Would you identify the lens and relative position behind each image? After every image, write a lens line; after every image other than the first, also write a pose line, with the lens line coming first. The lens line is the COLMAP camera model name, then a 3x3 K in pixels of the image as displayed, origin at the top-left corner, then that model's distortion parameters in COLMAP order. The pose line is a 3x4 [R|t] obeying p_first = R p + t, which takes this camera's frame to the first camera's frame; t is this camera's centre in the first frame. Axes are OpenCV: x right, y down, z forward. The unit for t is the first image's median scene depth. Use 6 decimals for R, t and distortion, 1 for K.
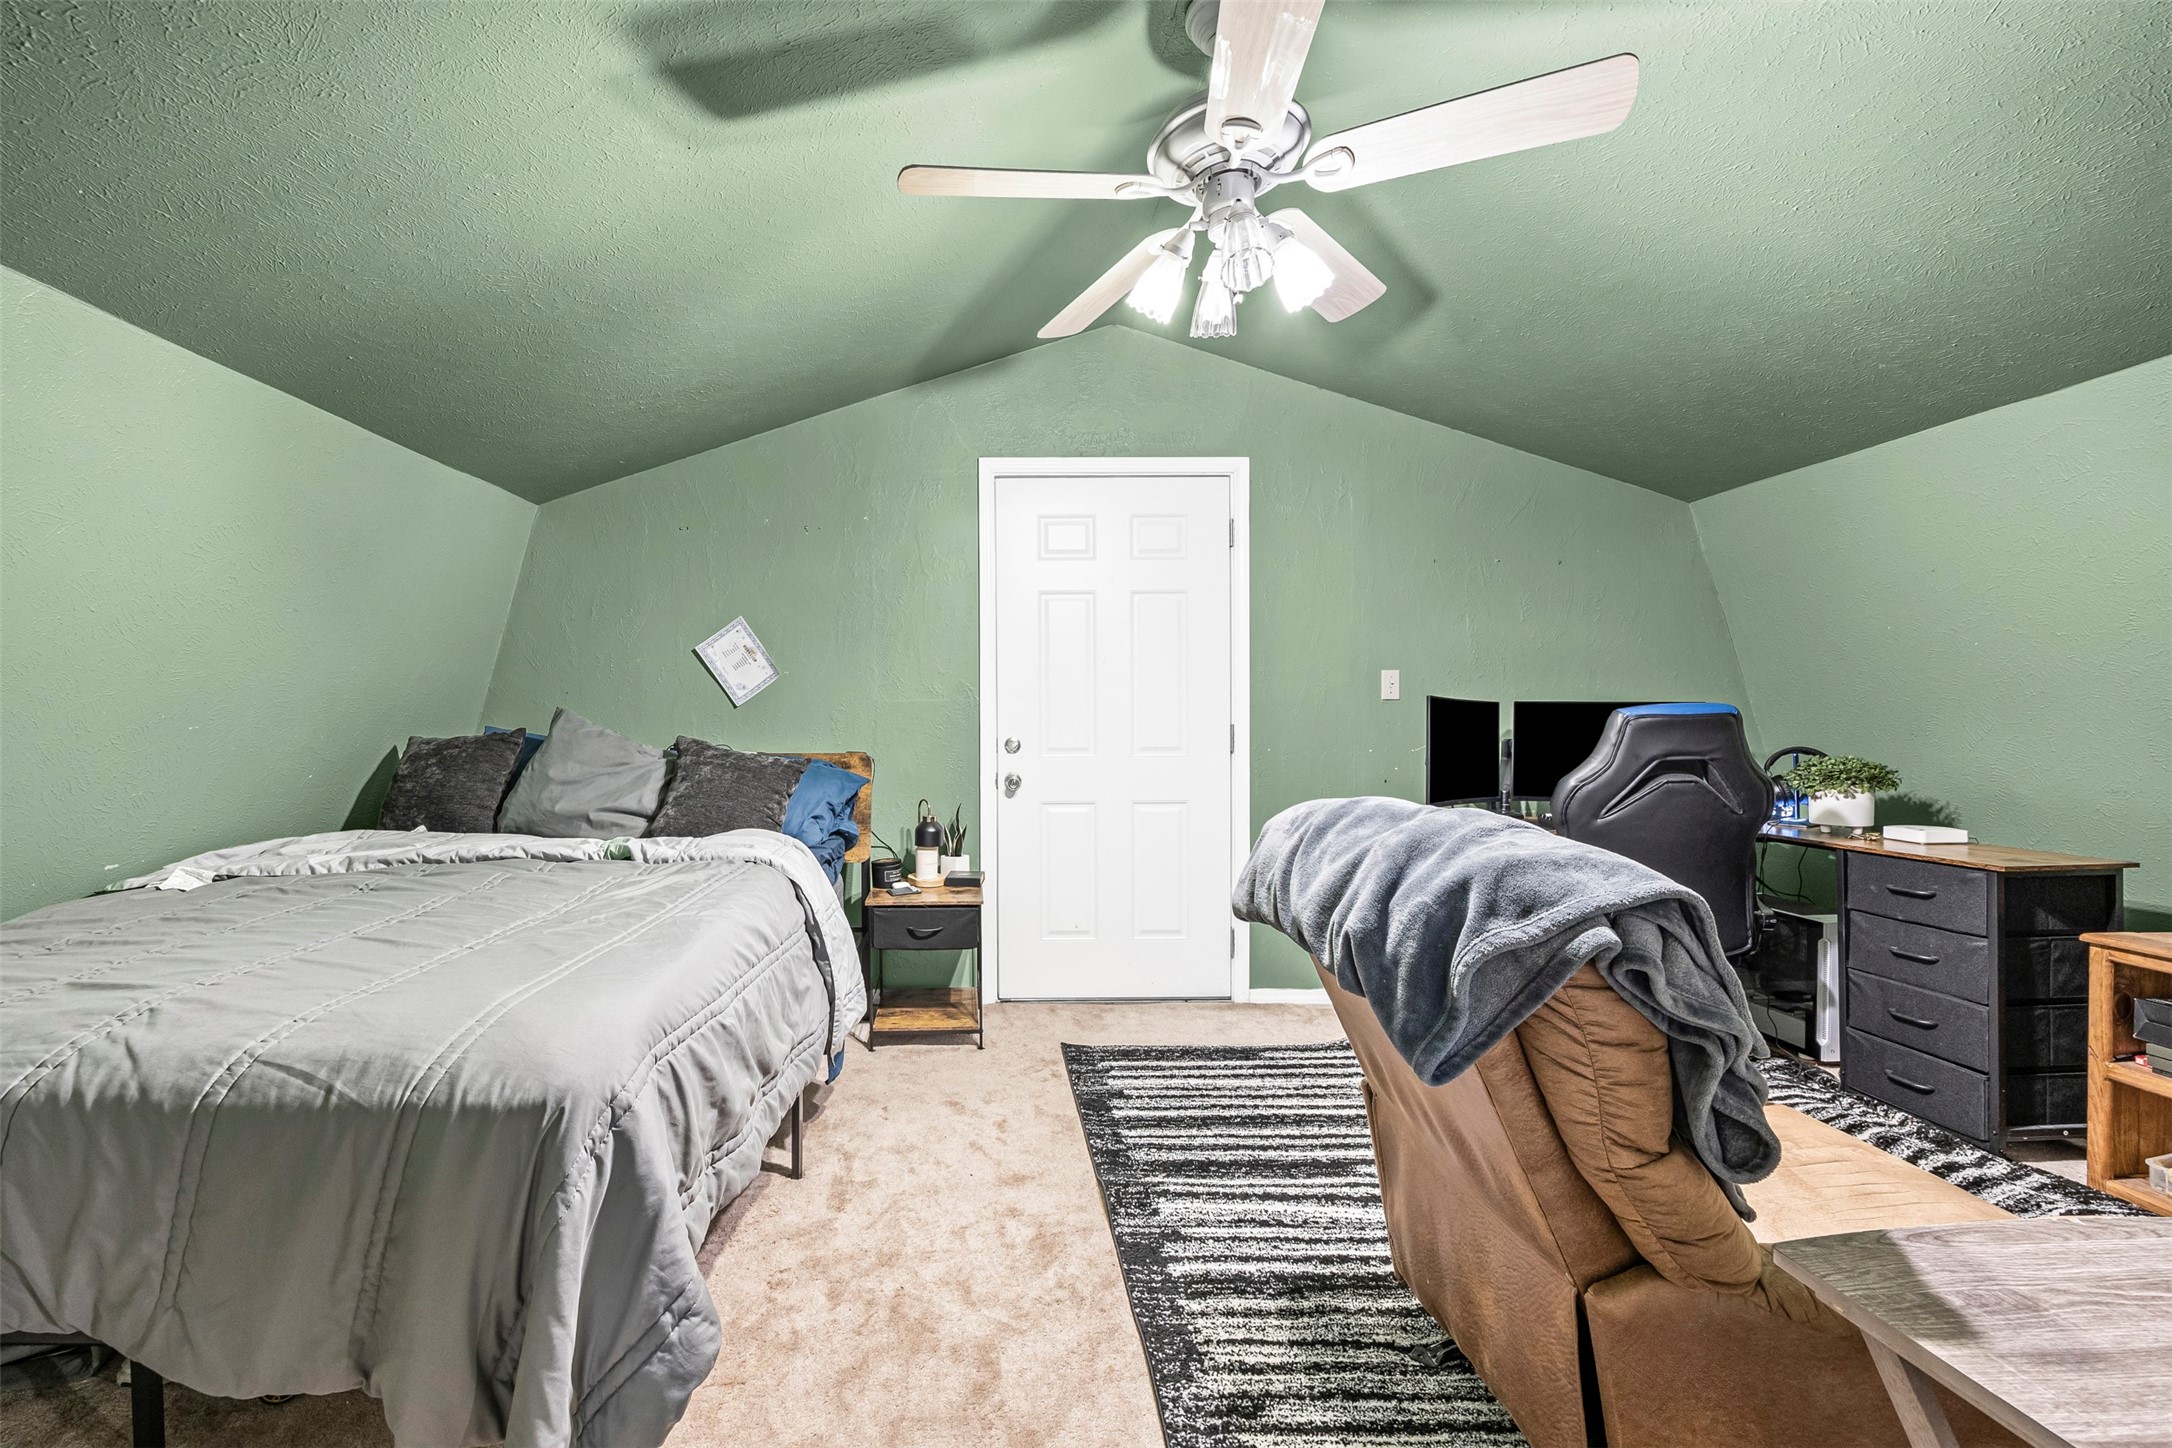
lens RADIAL K [[903.2, 0, 1083.2], [0, 903.2, 749.9], [0, 0, 1]] dist [-0.000412, -0.000040]
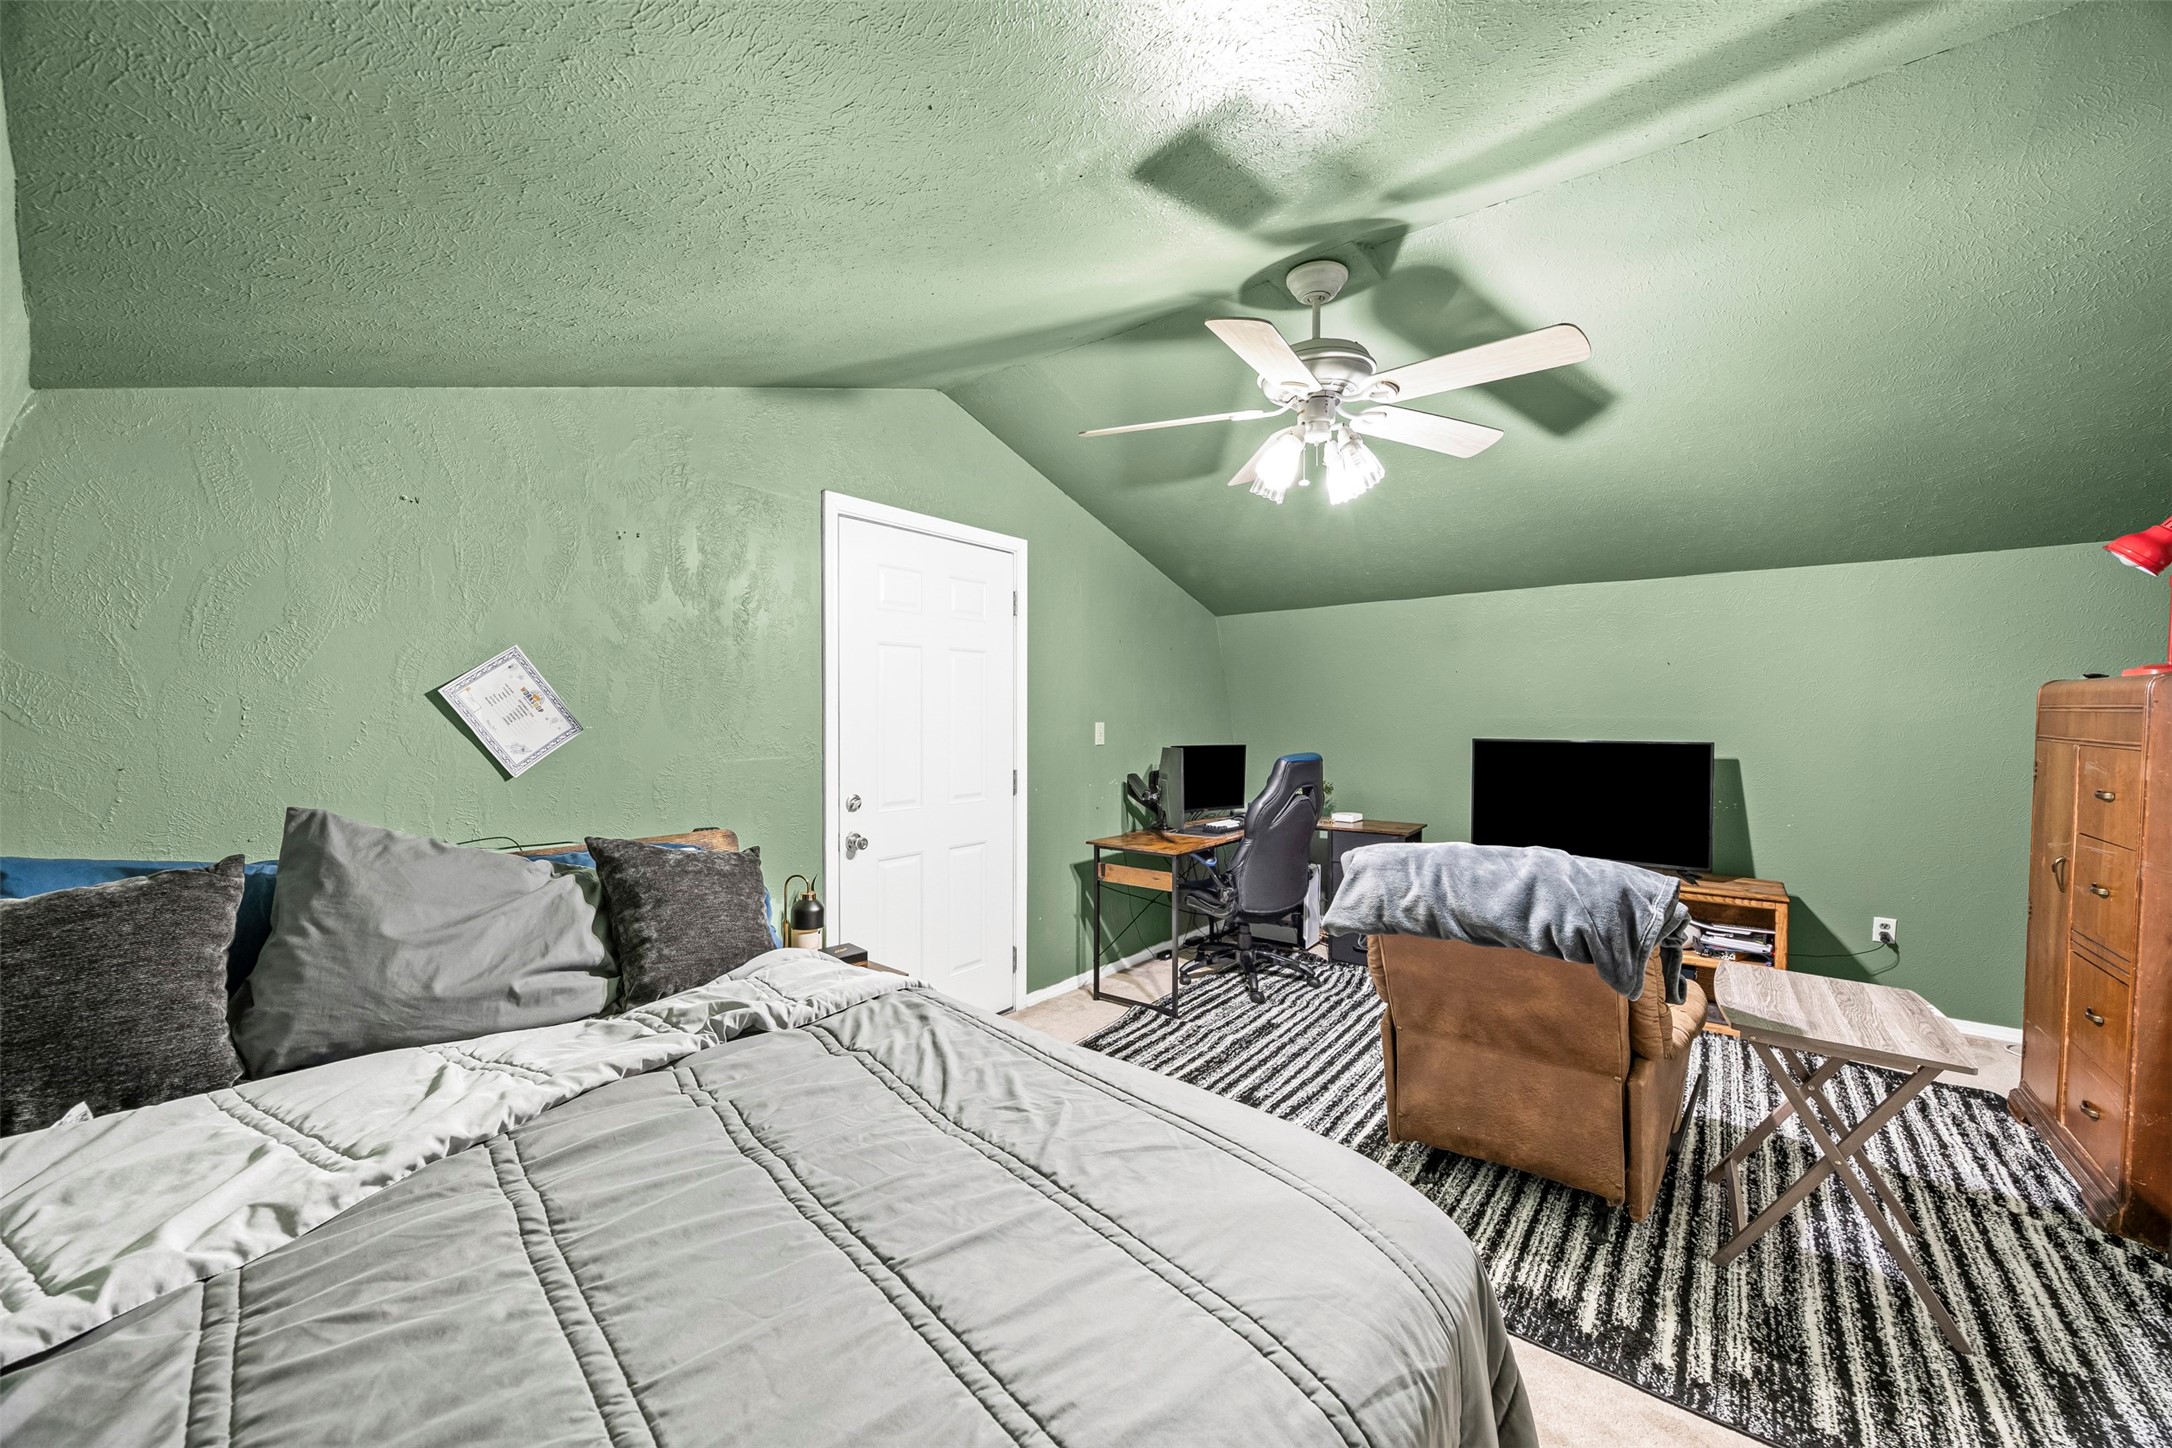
lens RADIAL K [[807.6, 0, 1081.5], [0, 807.6, 742.2], [0, 0, 1]] dist [-0.001449, -0.000264]
pose [[0.634094, -0.020267, 0.772990, -0.607814], [0.016756, 0.999782, 0.012468, -0.078969], [-0.773074, 0.005046, 0.634296, 0.299613]]
